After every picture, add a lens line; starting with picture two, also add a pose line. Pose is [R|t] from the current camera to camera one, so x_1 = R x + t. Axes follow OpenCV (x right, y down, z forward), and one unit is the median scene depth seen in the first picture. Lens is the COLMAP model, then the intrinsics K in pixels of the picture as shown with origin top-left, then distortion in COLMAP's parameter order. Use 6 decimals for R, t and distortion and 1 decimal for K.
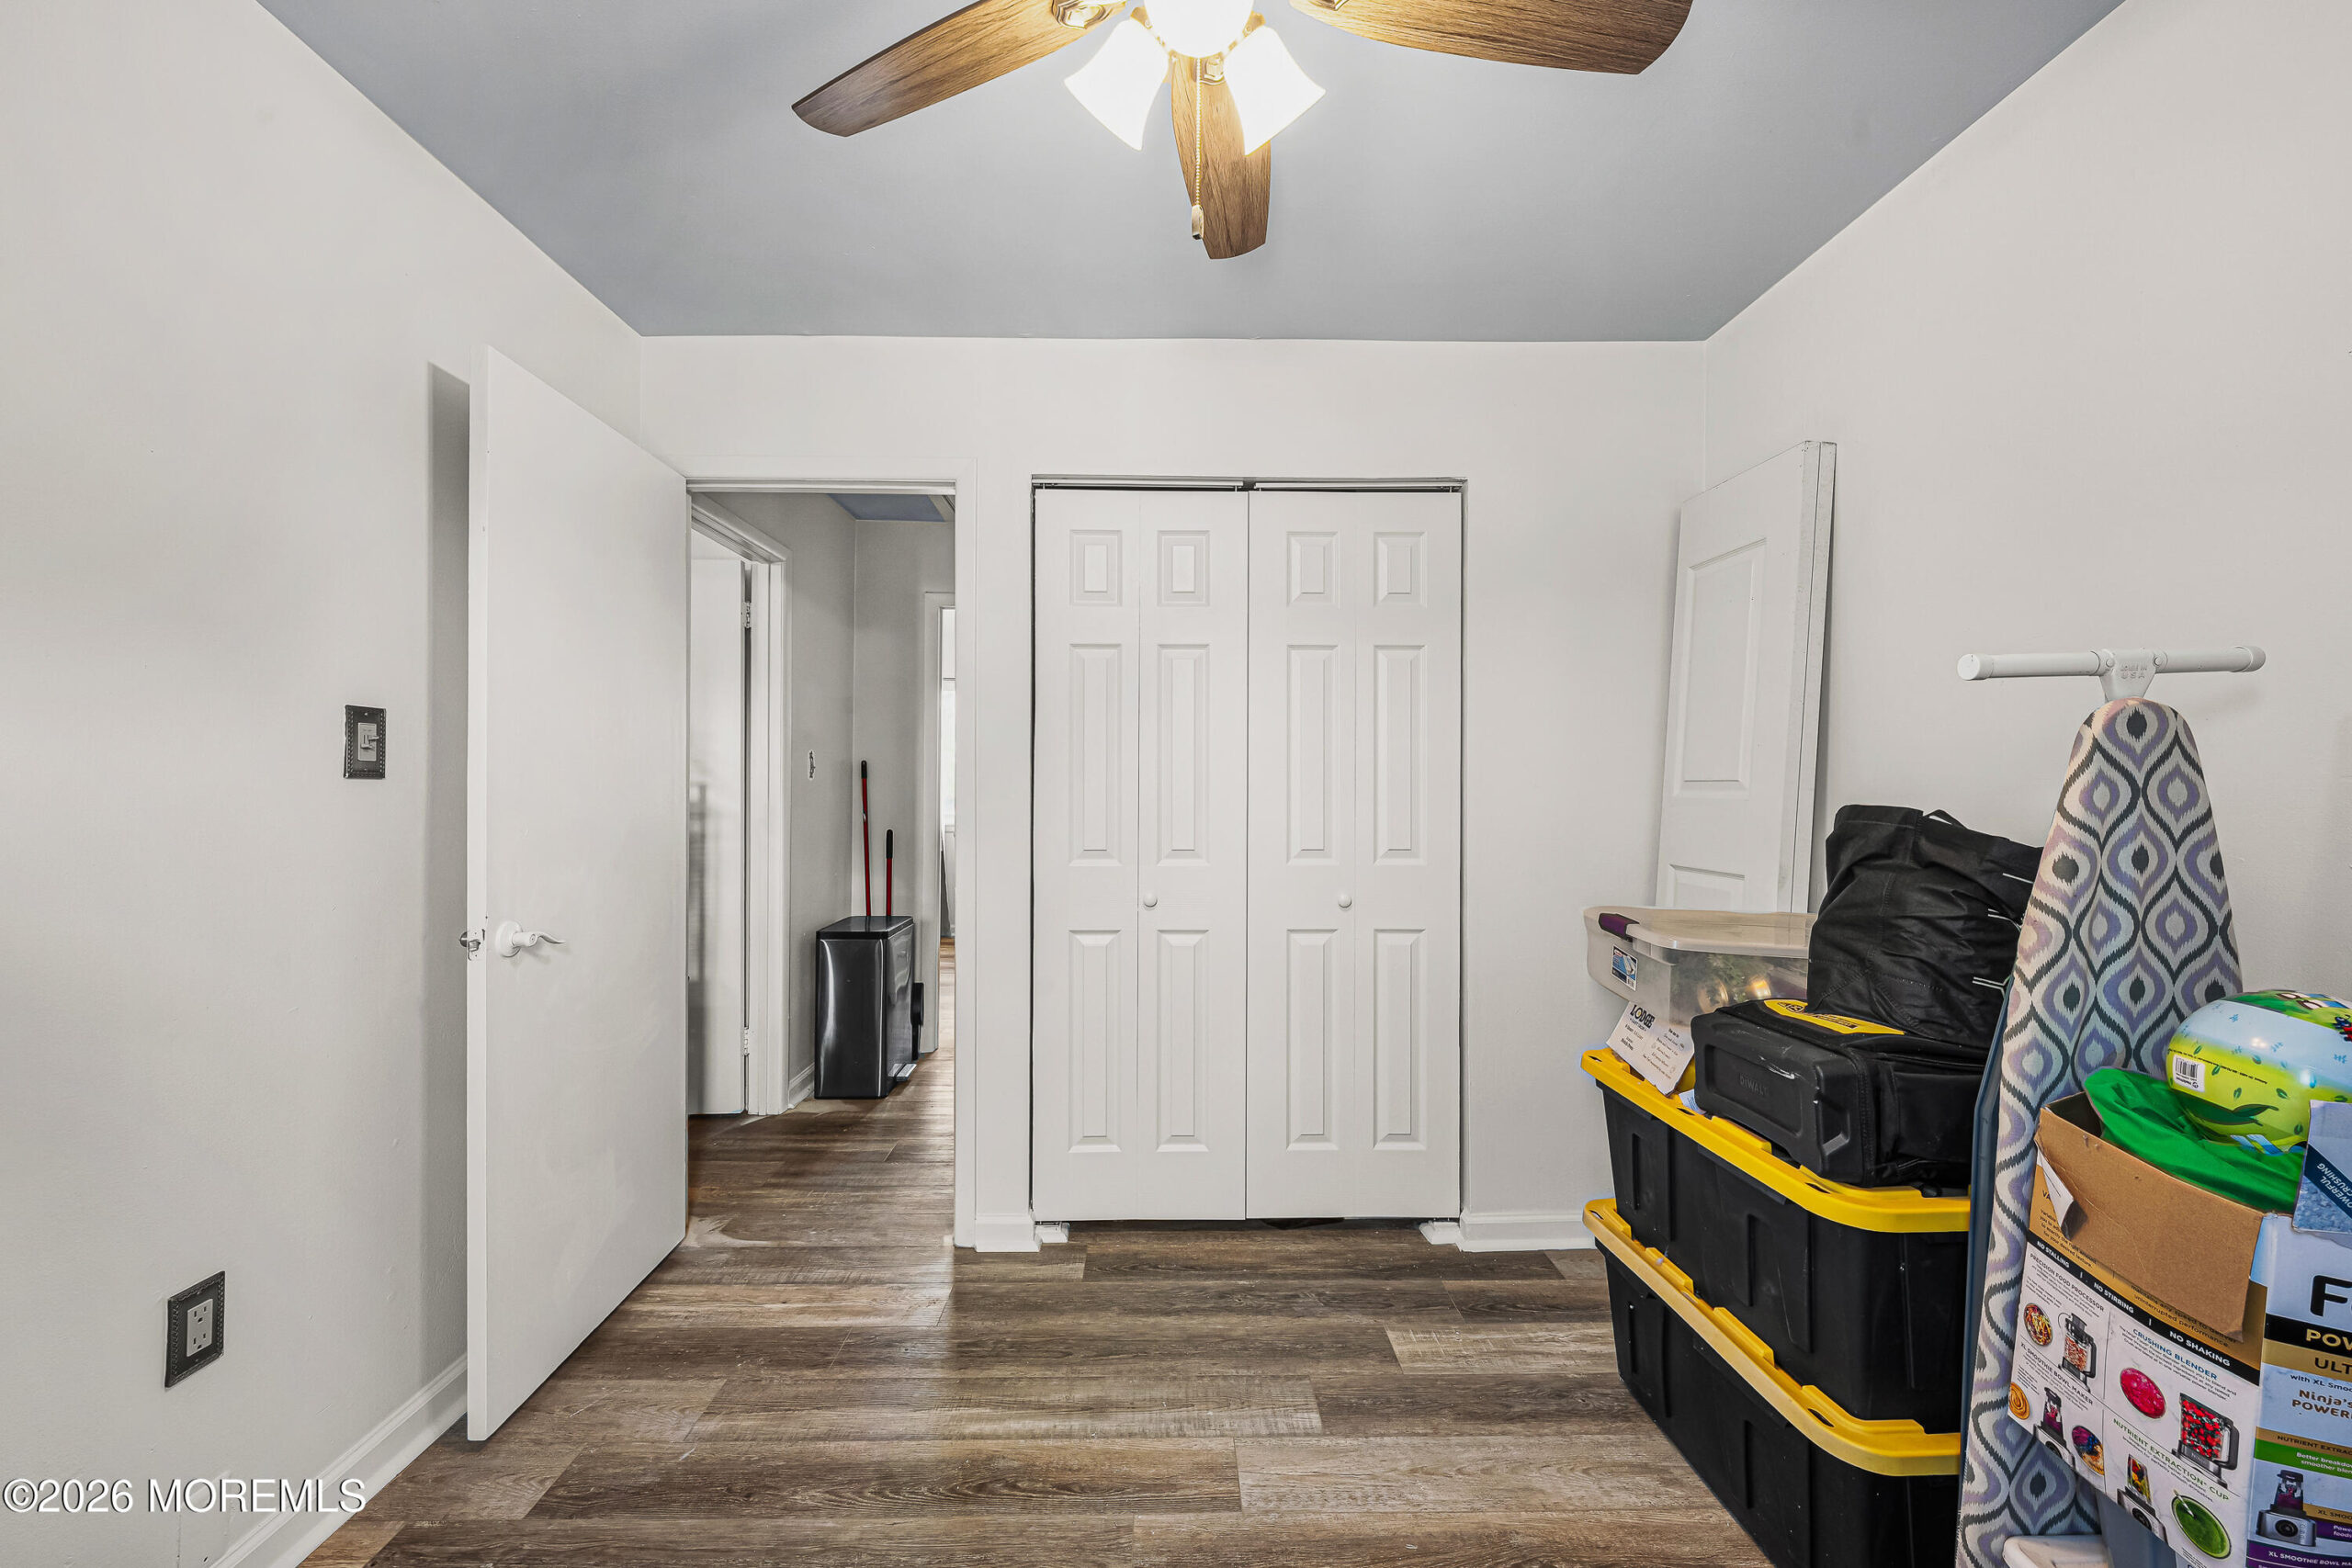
lens RADIAL K [[910.5, 0, 1175.1], [0, 910.5, 786.8], [0, 0, 1]] dist [-0.002883, -0.000434]
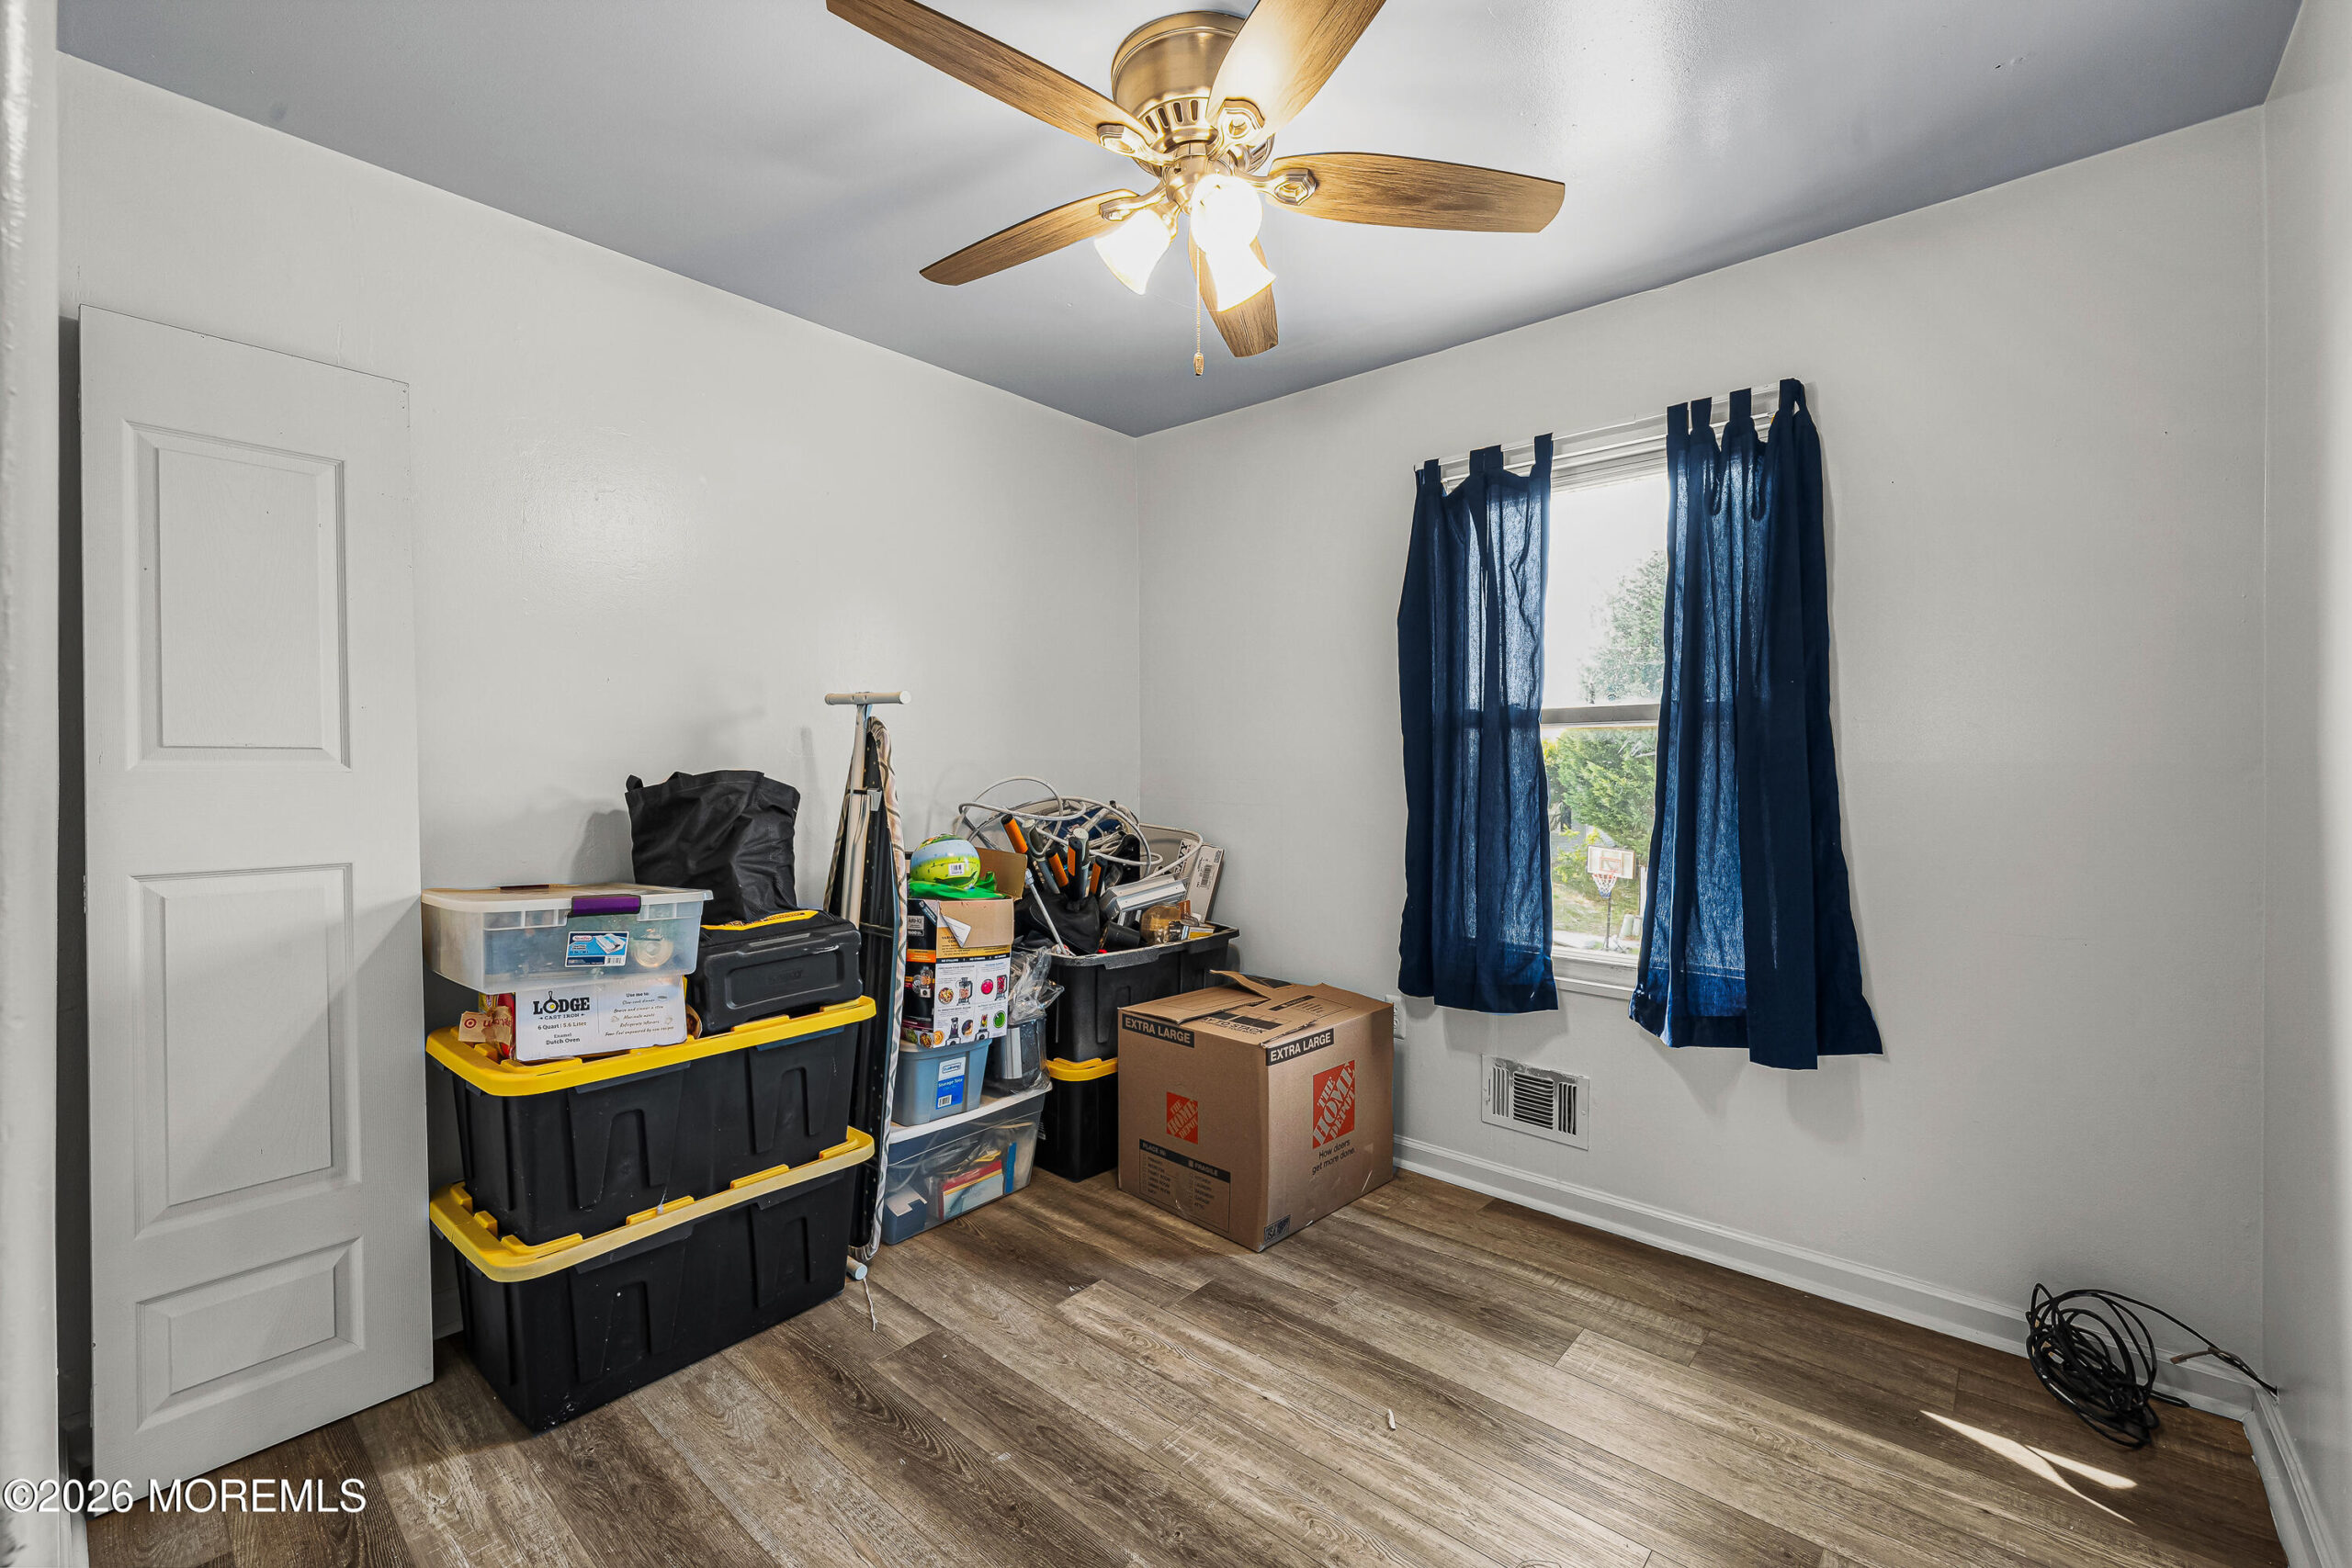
lens RADIAL K [[981.3, 0, 1184.1], [0, 981.3, 777.9], [0, 0, 1]] dist [0.003022, 0.000161]
pose [[-0.737253, -0.014143, 0.675468, -1.146276], [-0.000716, 0.999797, 0.020153, 0.004175], [-0.675616, 0.014374, -0.737113, 2.438464]]
